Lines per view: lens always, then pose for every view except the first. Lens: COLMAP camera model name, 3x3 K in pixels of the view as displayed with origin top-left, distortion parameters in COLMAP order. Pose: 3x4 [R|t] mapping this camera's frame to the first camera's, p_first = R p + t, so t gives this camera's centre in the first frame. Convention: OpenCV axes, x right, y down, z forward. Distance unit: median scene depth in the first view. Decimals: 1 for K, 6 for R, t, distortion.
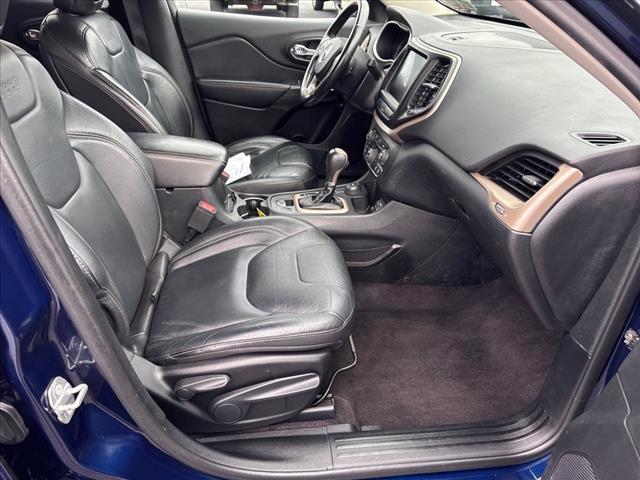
lens RADIAL K [[478.6, 0, 319.1], [0, 478.6, 232.8], [0, 0, 1]] dist [0.080302, -0.099894]
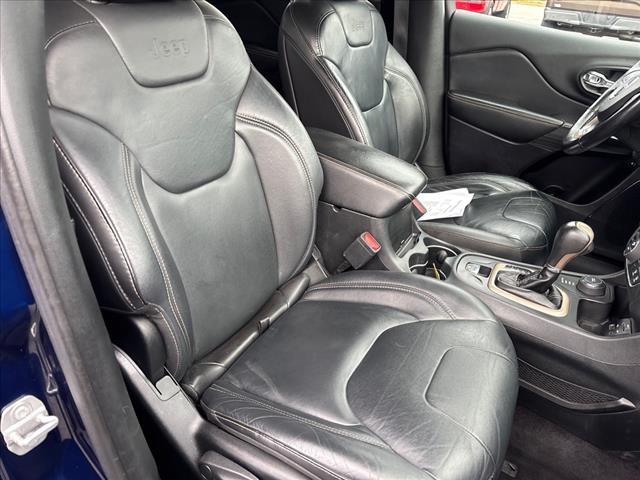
lens RADIAL K [[478.6, 0, 319.1], [0, 478.6, 232.8], [0, 0, 1]] dist [0.080302, -0.099894]
pose [[0.815337, 0.323360, -0.480275, 0.065272], [-0.339279, 0.939003, 0.056238, -0.073218], [0.469165, 0.117095, 0.875313, 0.232624]]
